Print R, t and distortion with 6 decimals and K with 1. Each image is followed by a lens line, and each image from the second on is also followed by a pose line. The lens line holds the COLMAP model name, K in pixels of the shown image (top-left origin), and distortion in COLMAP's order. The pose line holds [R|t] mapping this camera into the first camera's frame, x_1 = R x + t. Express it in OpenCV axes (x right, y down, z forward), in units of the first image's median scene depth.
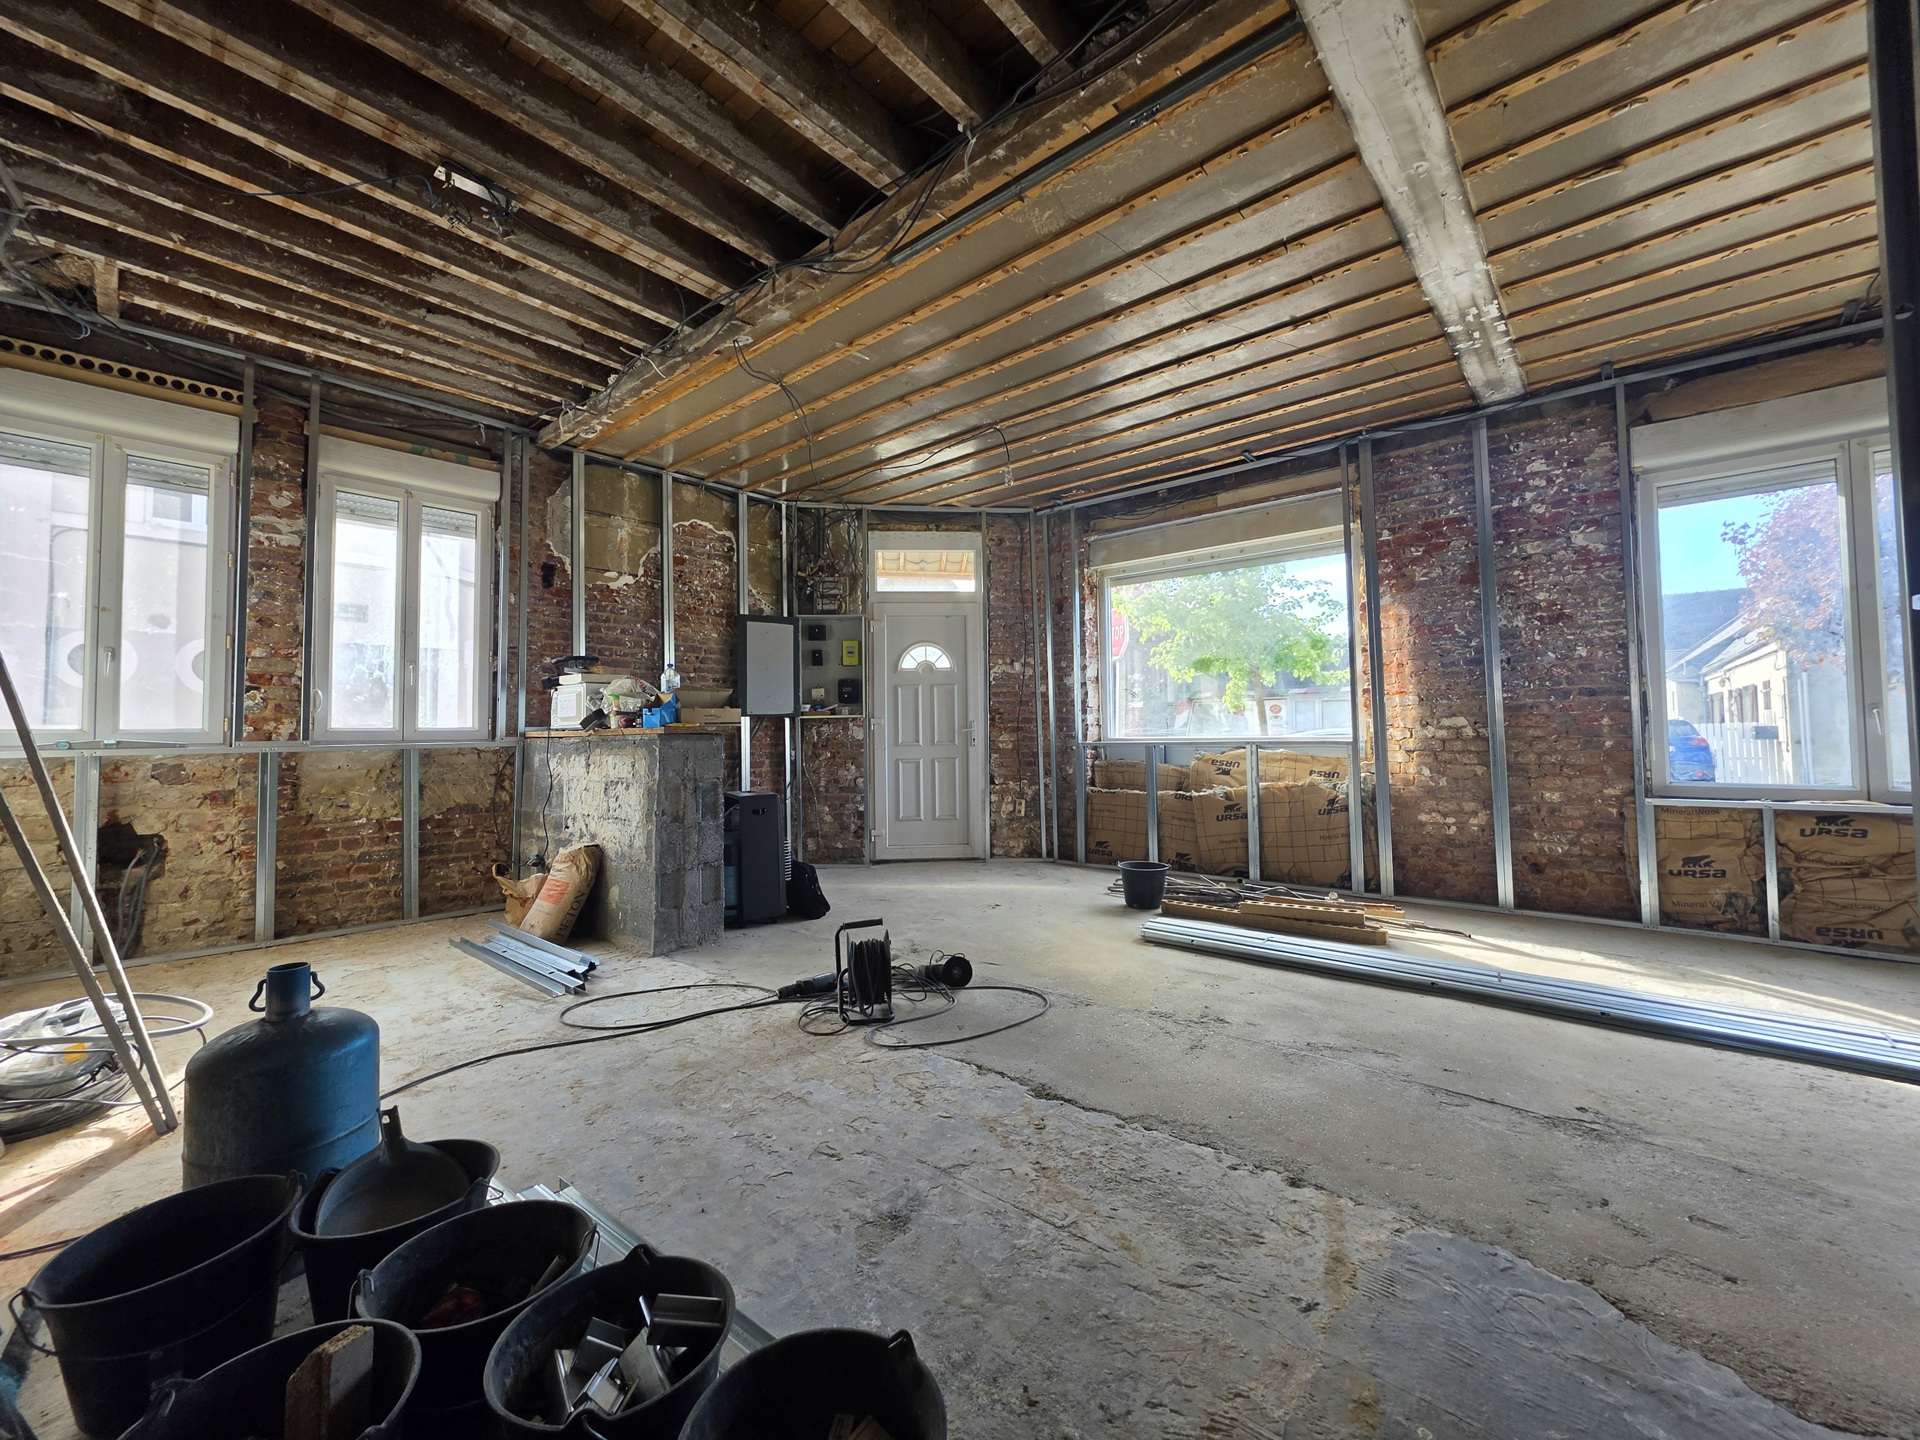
lens RADIAL K [[768.4, 0, 959.1], [0, 768.4, 707.0], [0, 0, 1]] dist [-0.002335, 0.001317]
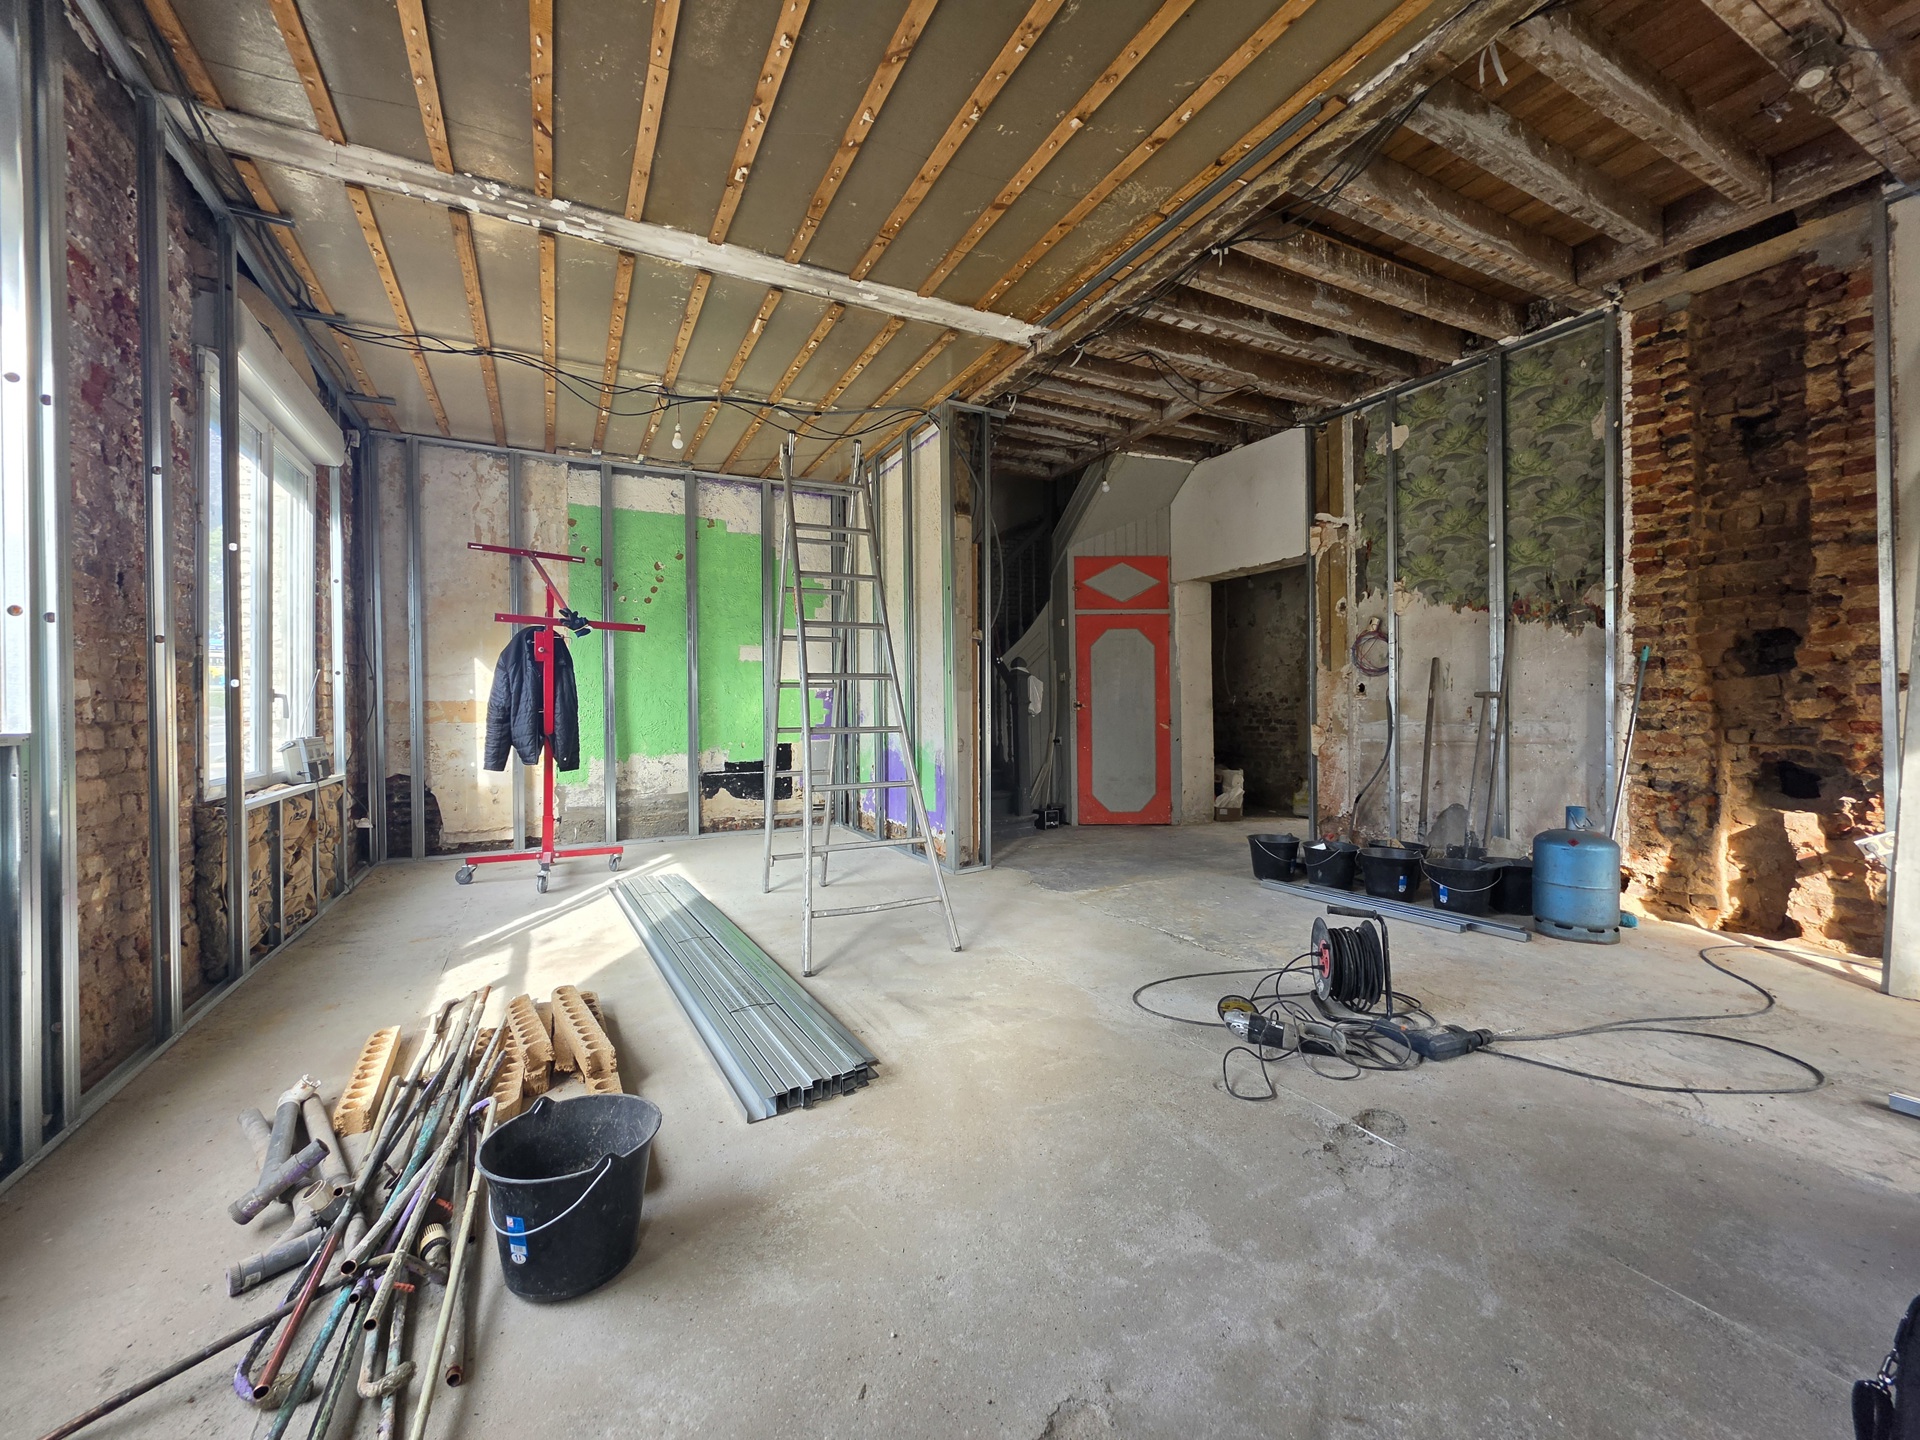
lens RADIAL K [[768.4, 0, 955.1], [0, 768.4, 708.2], [0, 0, 1]] dist [-0.002335, 0.001317]
pose [[-0.932137, 0.017552, 0.361681, -0.015788], [0.002341, 0.999096, -0.042454, 0.056465], [-0.362099, -0.038726, -0.931335, 1.358204]]
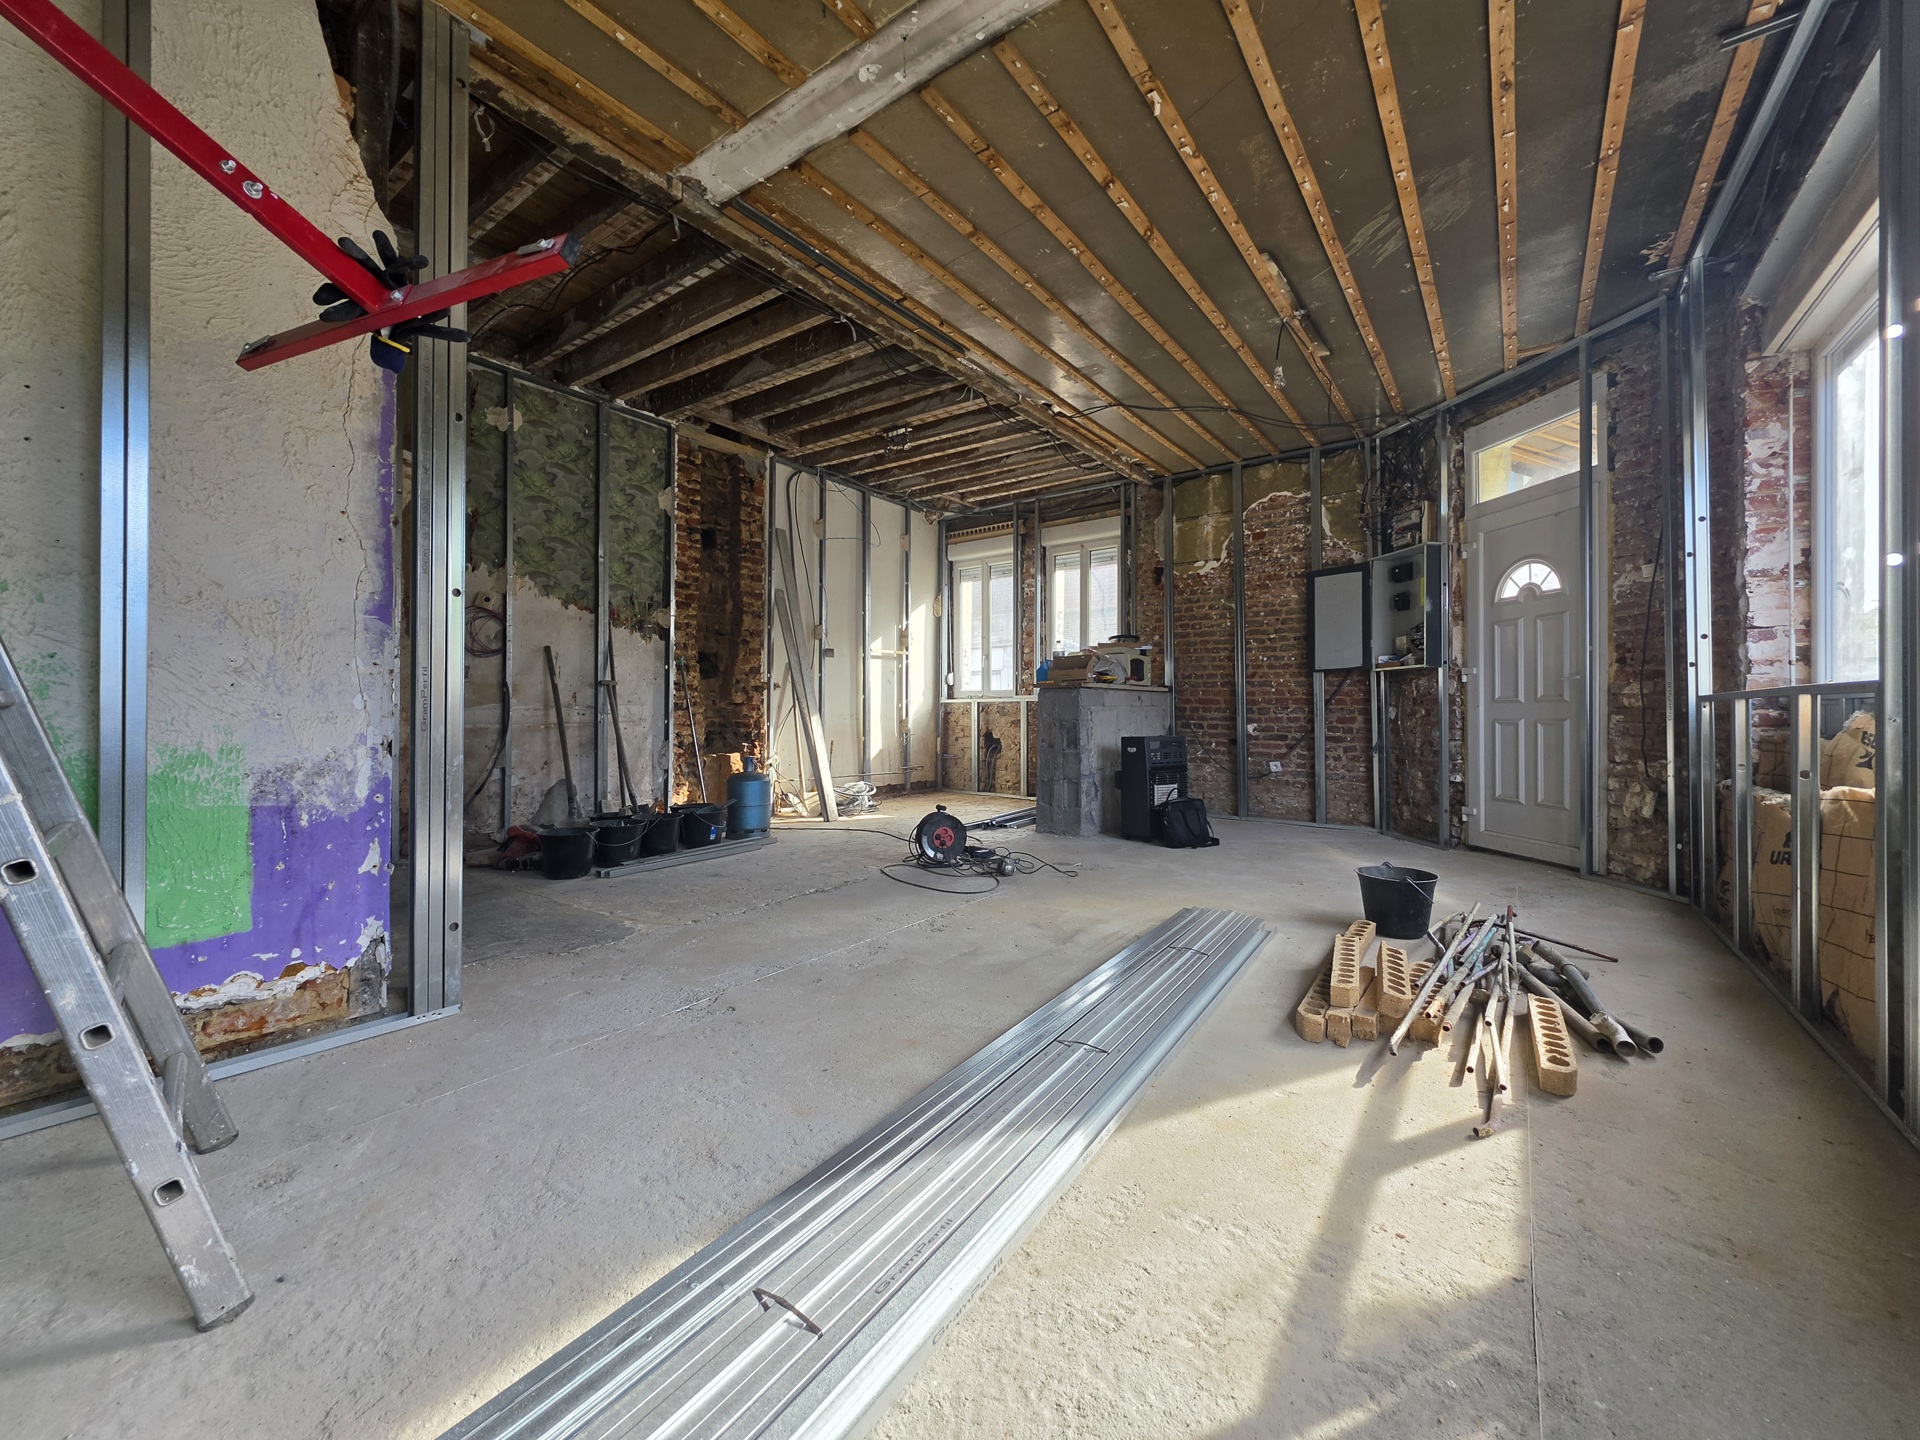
lens RADIAL K [[768.4, 0, 962.4], [0, 768.4, 709.5], [0, 0, 1]] dist [-0.002335, 0.001317]
pose [[0.083810, 0.010912, -0.996422, 0.966115], [0.035954, 0.999256, 0.013967, 0.043223], [0.995833, -0.036996, 0.083355, 0.624203]]
